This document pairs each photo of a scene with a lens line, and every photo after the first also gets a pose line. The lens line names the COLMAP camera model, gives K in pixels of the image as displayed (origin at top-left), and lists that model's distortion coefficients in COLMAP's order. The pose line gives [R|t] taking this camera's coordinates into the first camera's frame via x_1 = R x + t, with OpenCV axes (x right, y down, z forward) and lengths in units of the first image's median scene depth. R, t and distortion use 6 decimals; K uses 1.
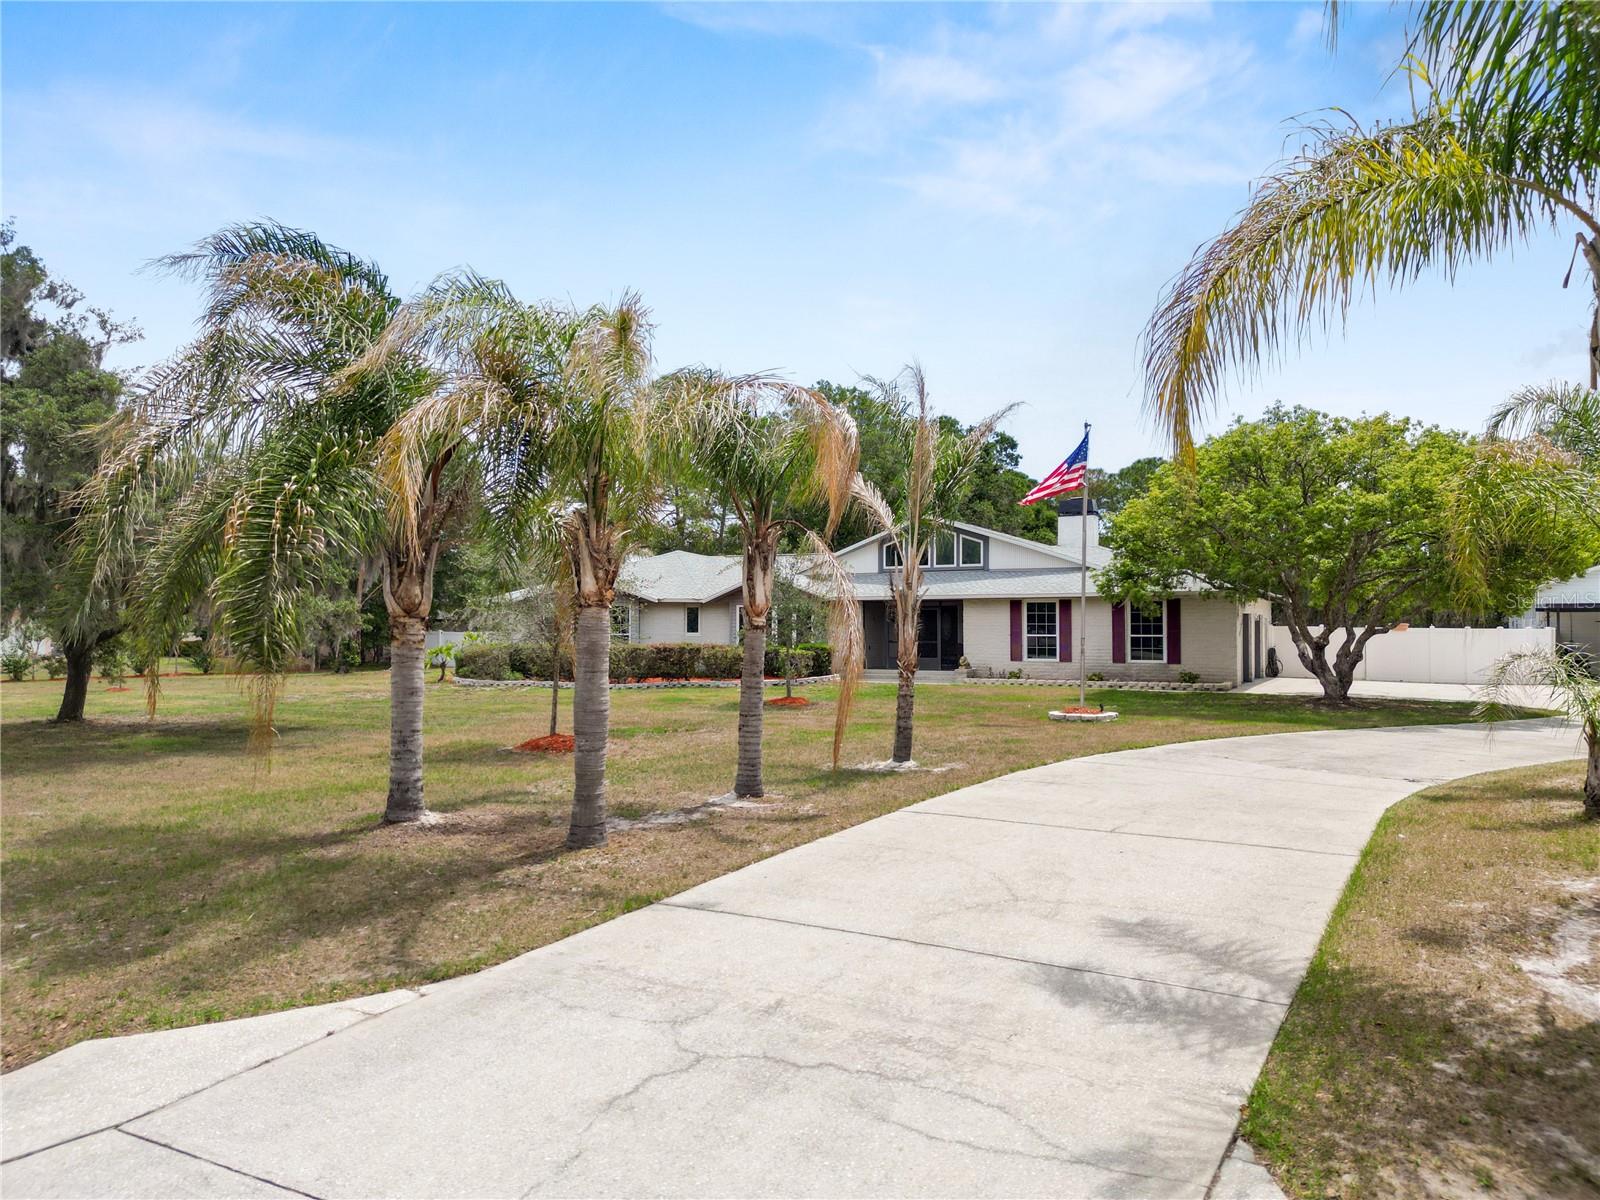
lens RADIAL K [[1100.4, 0, 802.1], [0, 1100.4, 611.5], [0, 0, 1]] dist [0.064858, -0.053814]
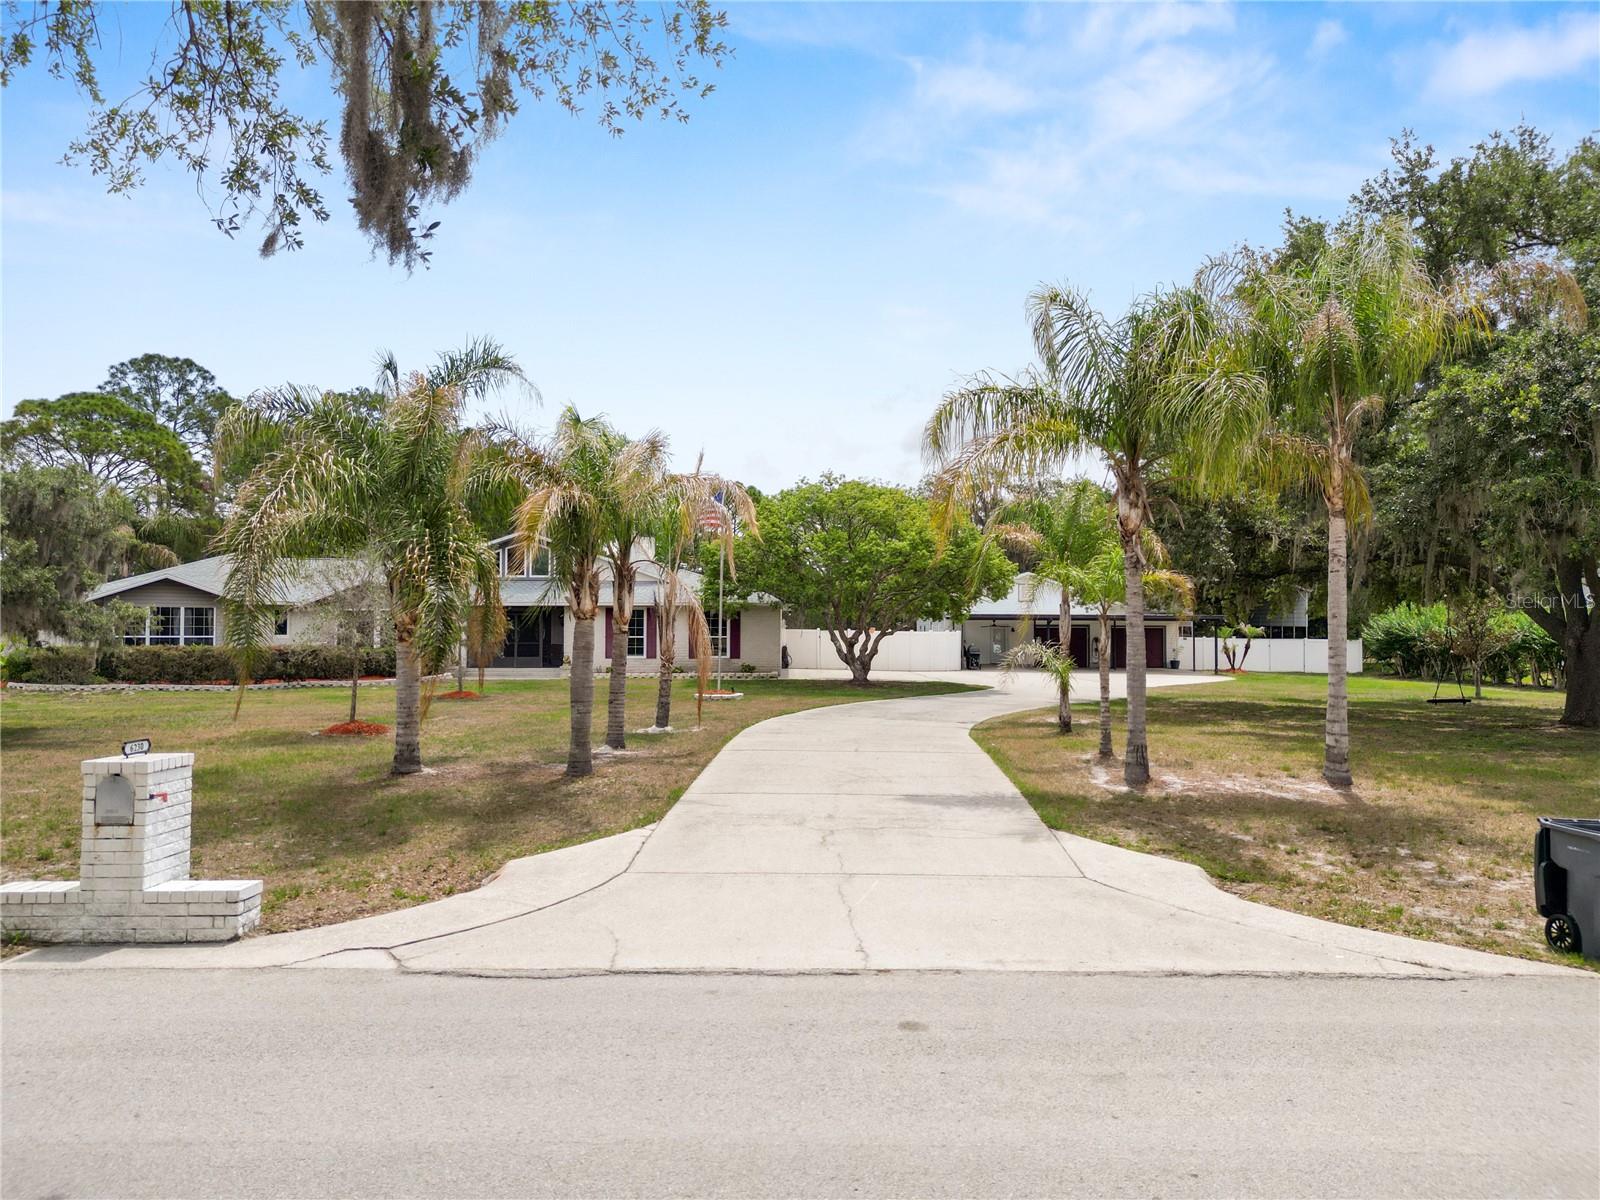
lens RADIAL K [[1100.4, 0, 802.5], [0, 1100.4, 594.3], [0, 0, 1]] dist [0.064858, -0.053814]
pose [[0.873589, 0.017964, 0.486333, -0.264714], [-0.009400, 0.999755, -0.020043, -0.003238], [-0.486574, 0.012937, 0.873543, -0.186592]]
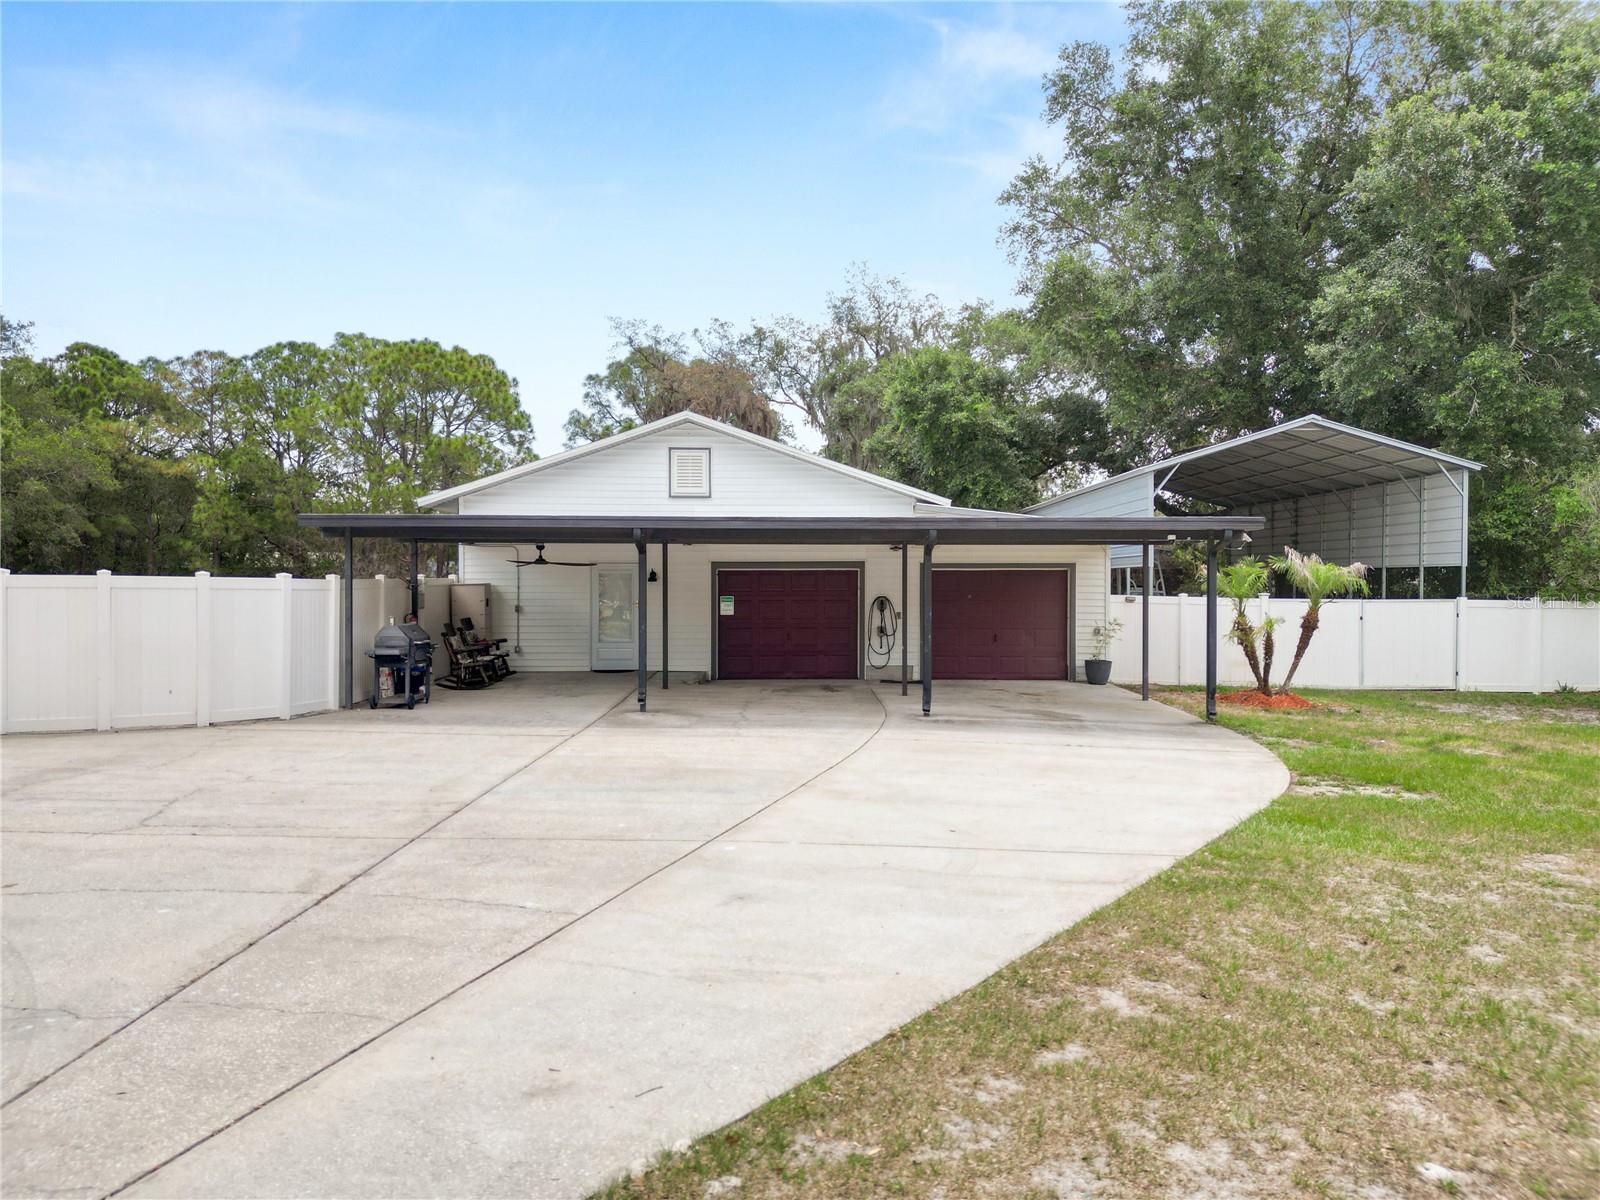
lens RADIAL K [[1100.4, 0, 791.7], [0, 1100.4, 607.8], [0, 0, 1]] dist [0.064858, -0.053814]
pose [[0.882216, -0.004767, 0.470820, 0.876441], [-0.010262, 0.999517, 0.029349, 0.018662], [-0.470732, -0.030724, 0.881741, 0.774663]]
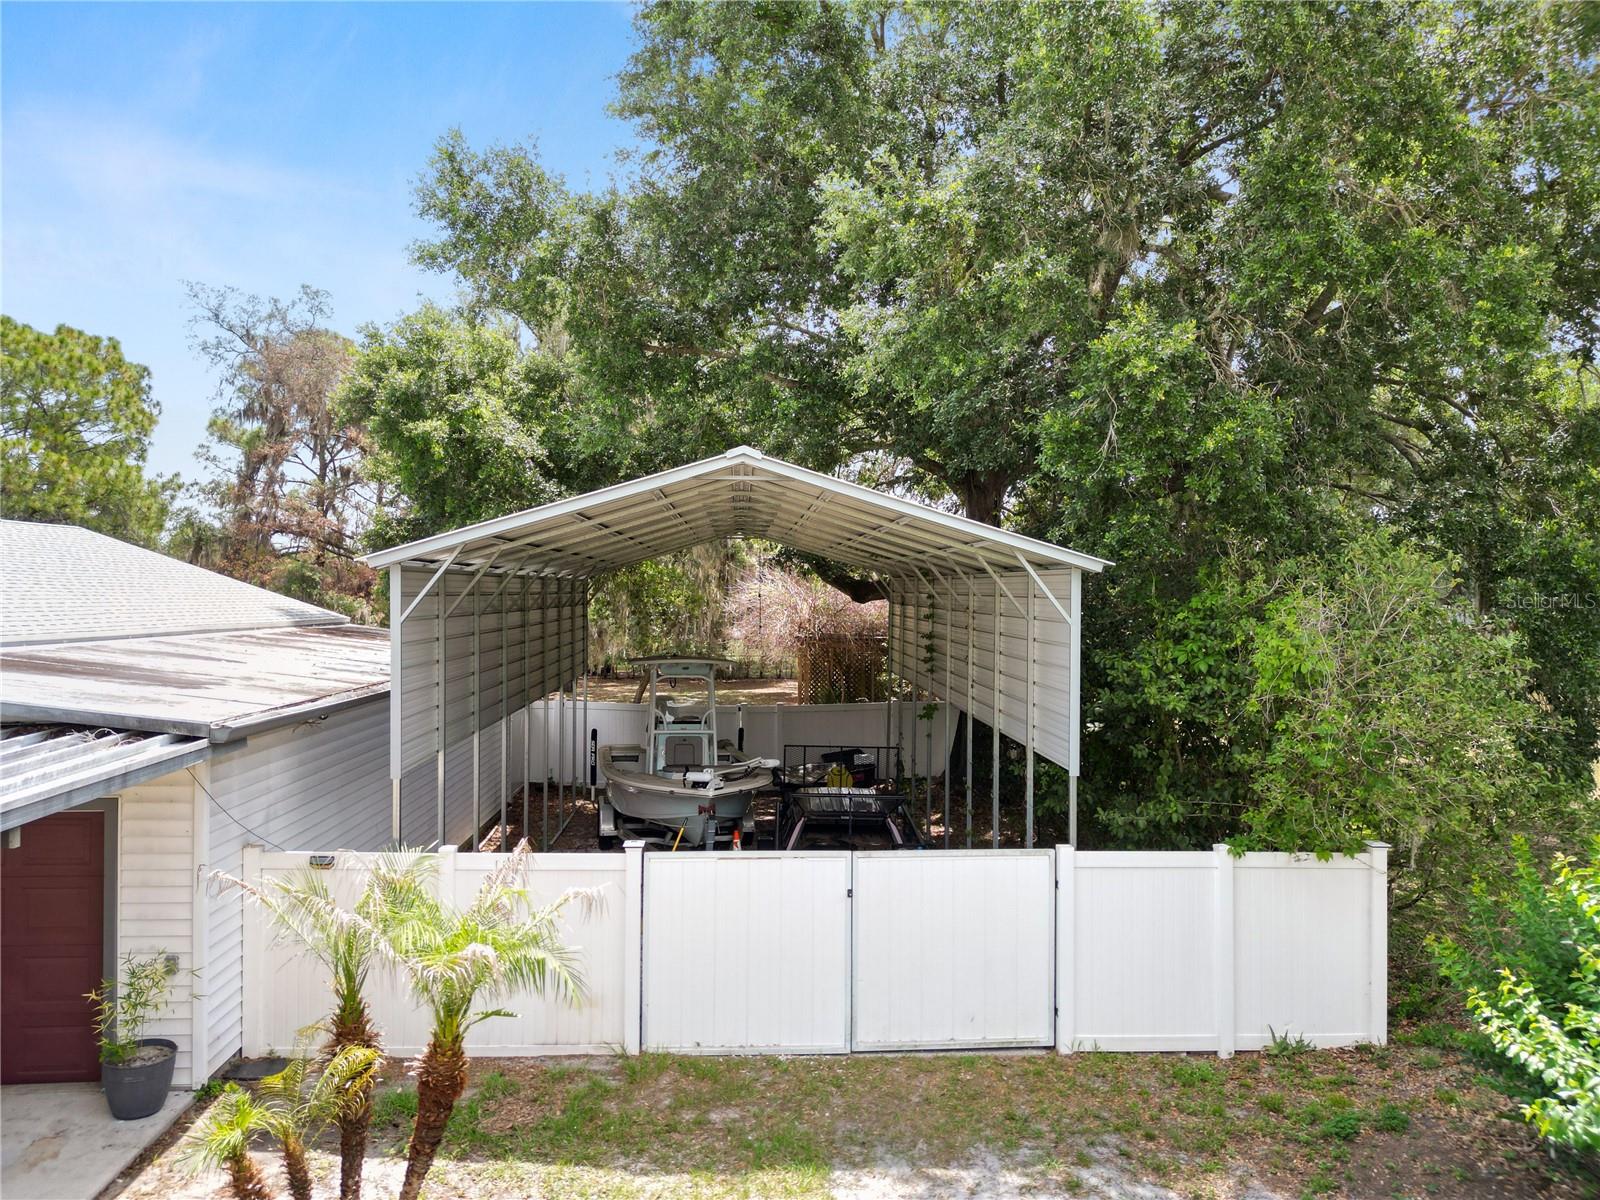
lens RADIAL K [[1100.4, 0, 802.8], [0, 1100.4, 598.3], [0, 0, 1]] dist [0.064858, -0.053814]
pose [[0.855507, 0.007647, 0.517735, 1.422792], [-0.018027, 0.999725, 0.015022, -0.057495], [-0.517477, -0.022184, 0.855409, 0.992698]]
